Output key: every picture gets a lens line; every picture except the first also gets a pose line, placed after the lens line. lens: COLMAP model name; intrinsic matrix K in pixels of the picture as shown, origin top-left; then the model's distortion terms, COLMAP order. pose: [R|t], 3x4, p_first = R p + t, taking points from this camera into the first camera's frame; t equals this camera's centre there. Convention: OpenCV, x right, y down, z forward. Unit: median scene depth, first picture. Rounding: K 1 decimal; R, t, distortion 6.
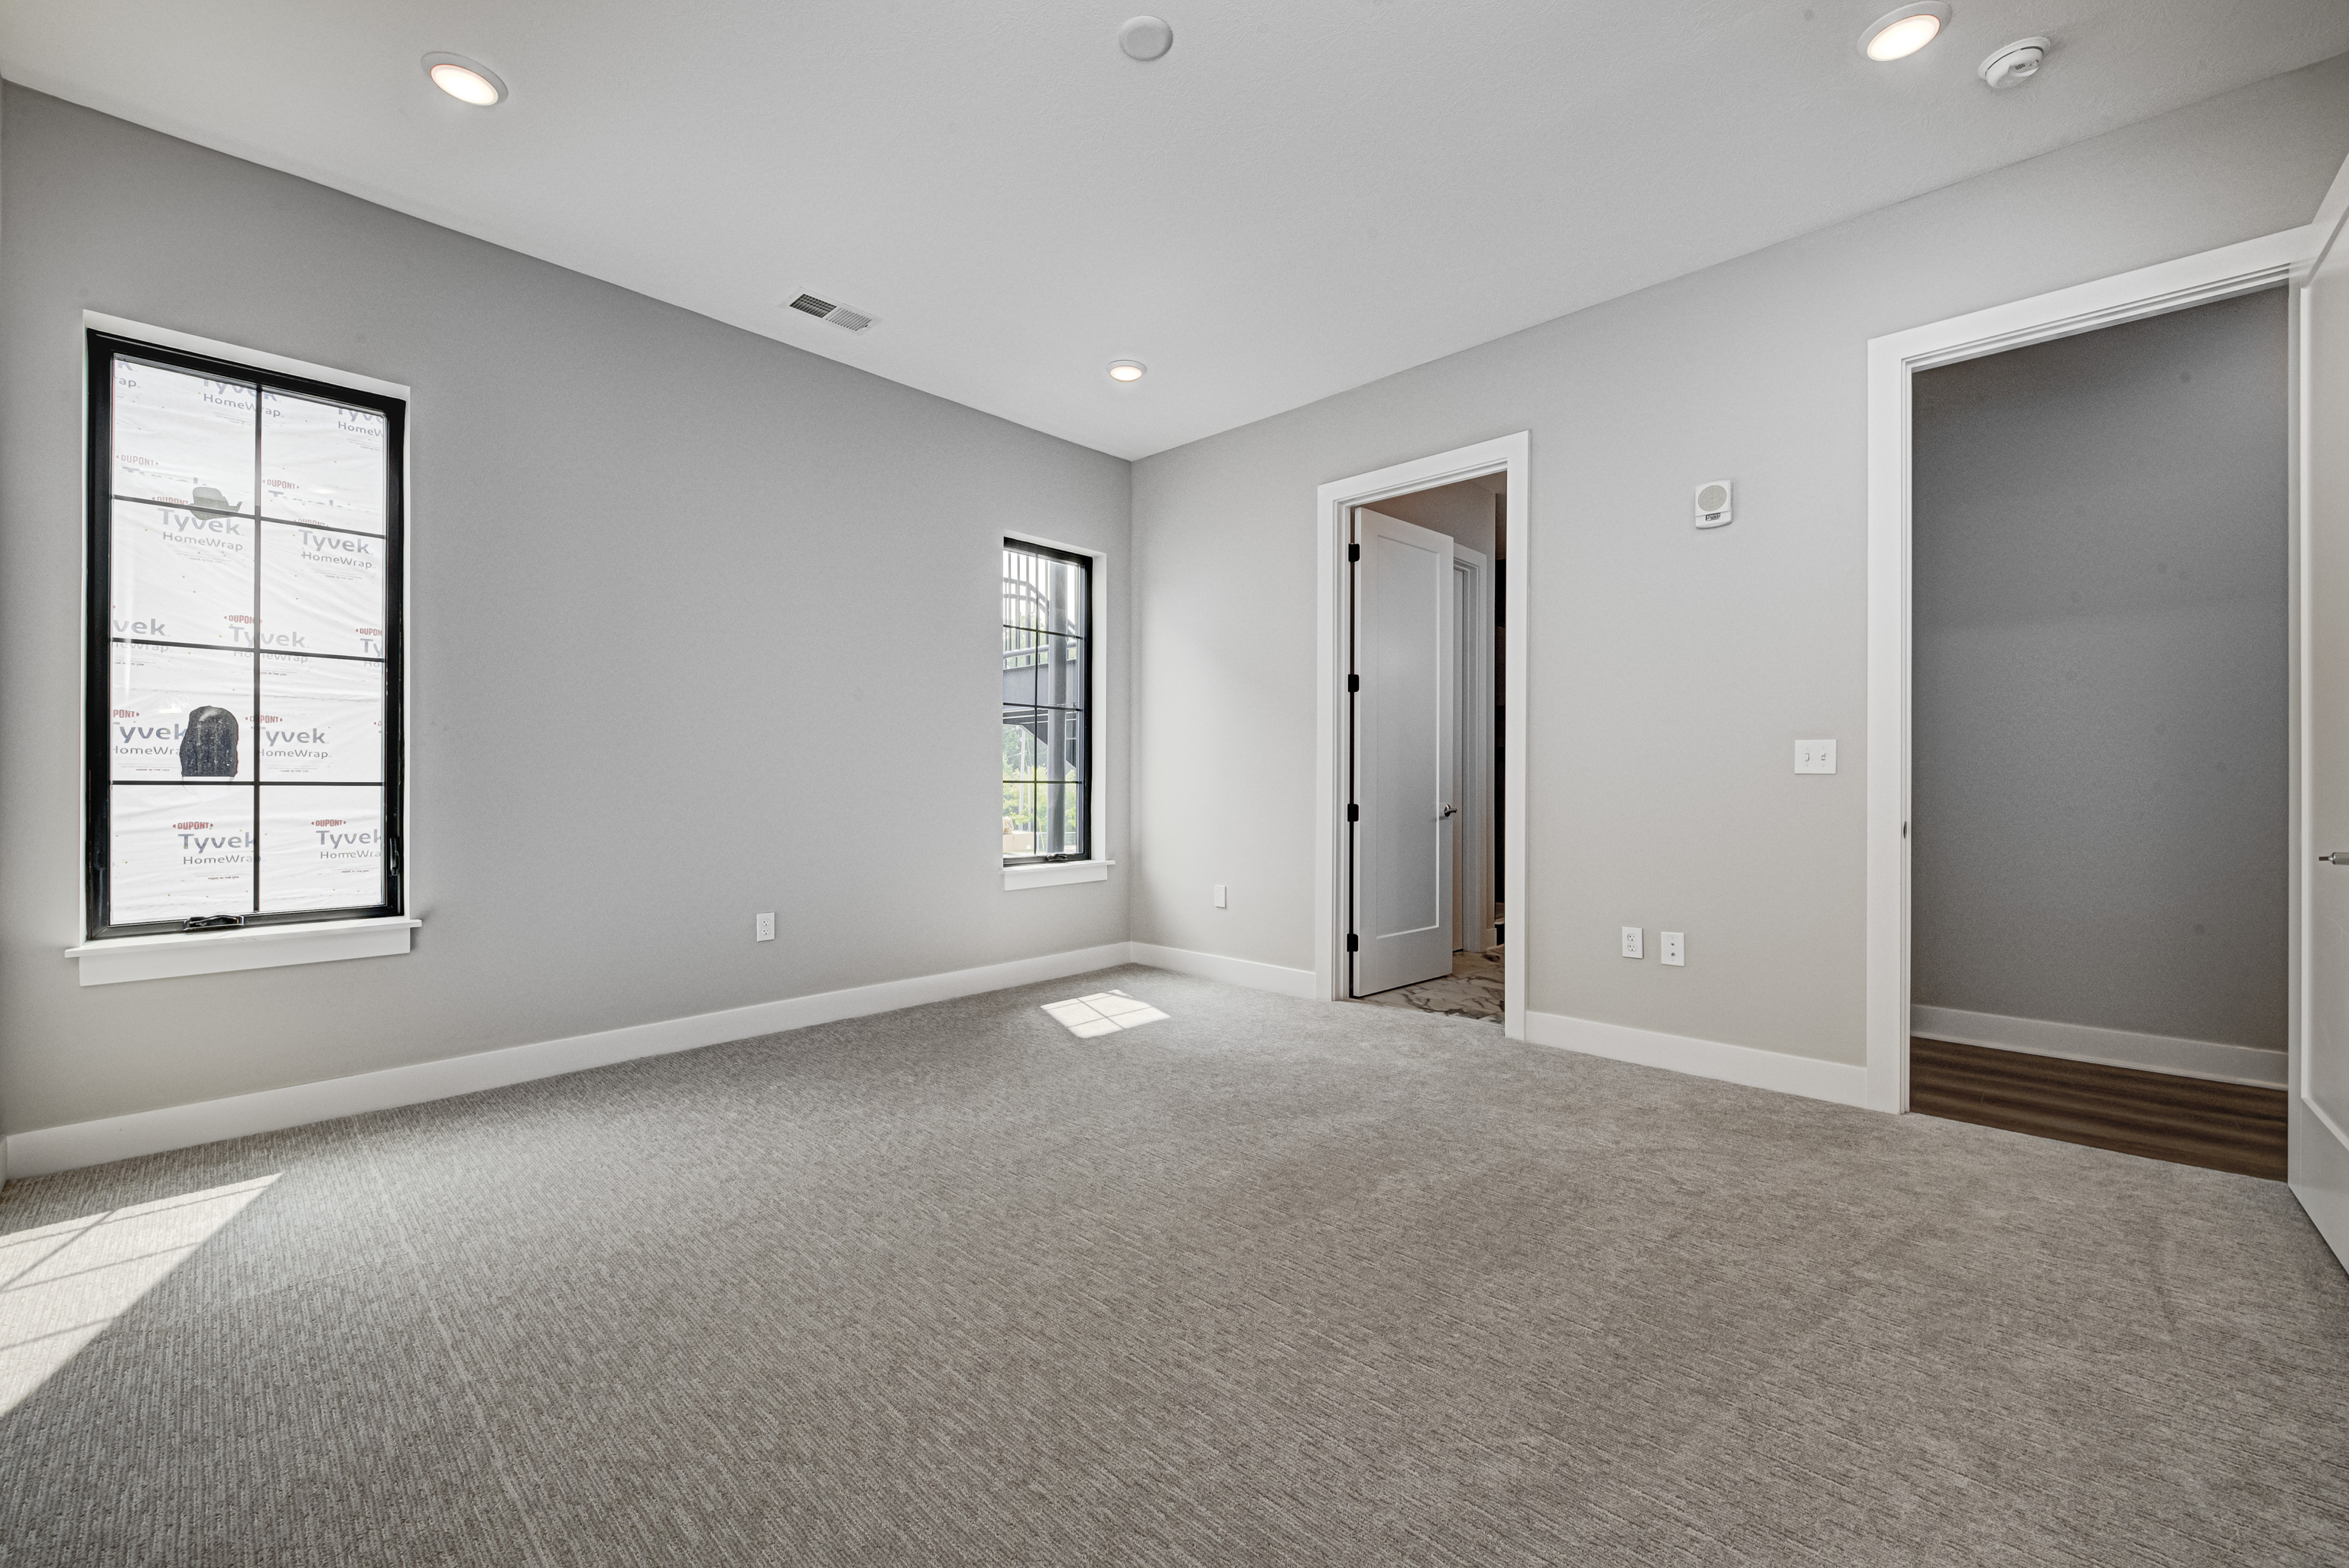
lens RADIAL K [[937.2, 0, 1185.7], [0, 937.2, 784.5], [0, 0, 1]] dist [0.003337, -0.000834]
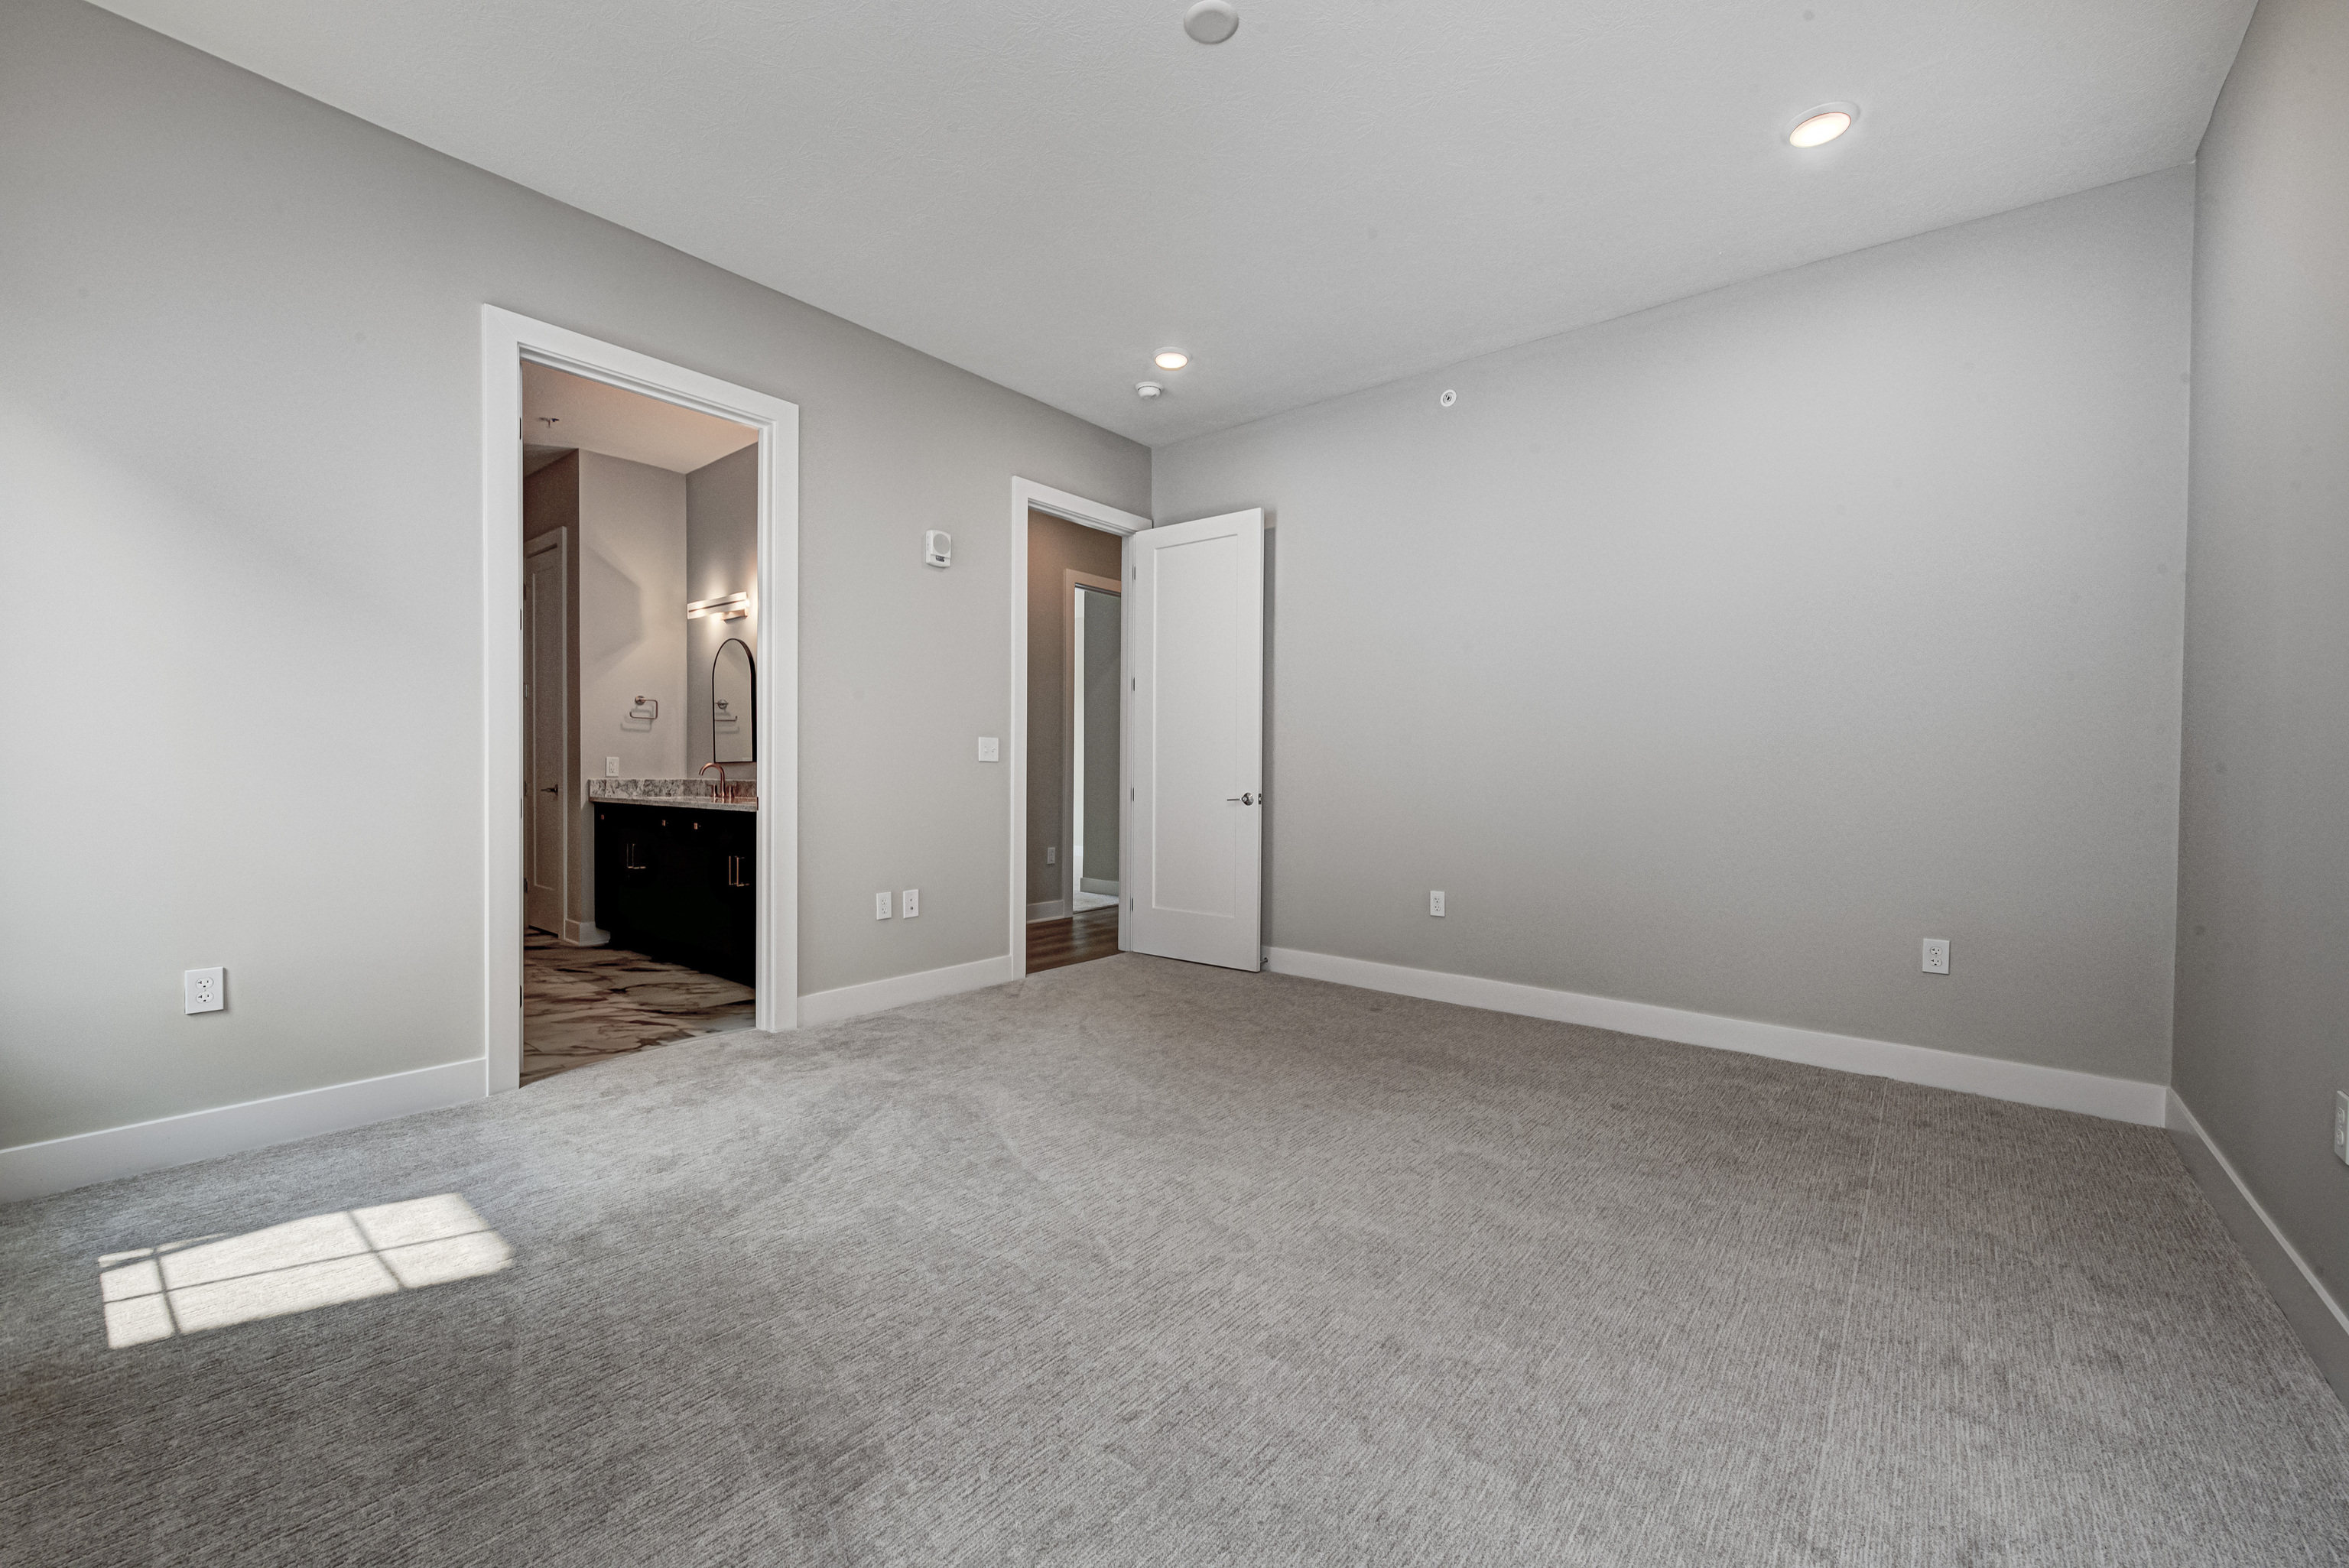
lens RADIAL K [[937.2, 0, 1179.5], [0, 937.2, 785.6], [0, 0, 1]] dist [0.003337, -0.000834]
pose [[-0.071371, -0.026028, 0.997110, -0.742200], [-0.005531, 0.999654, 0.025698, -0.011734], [-0.997435, -0.003681, -0.071490, 0.768165]]
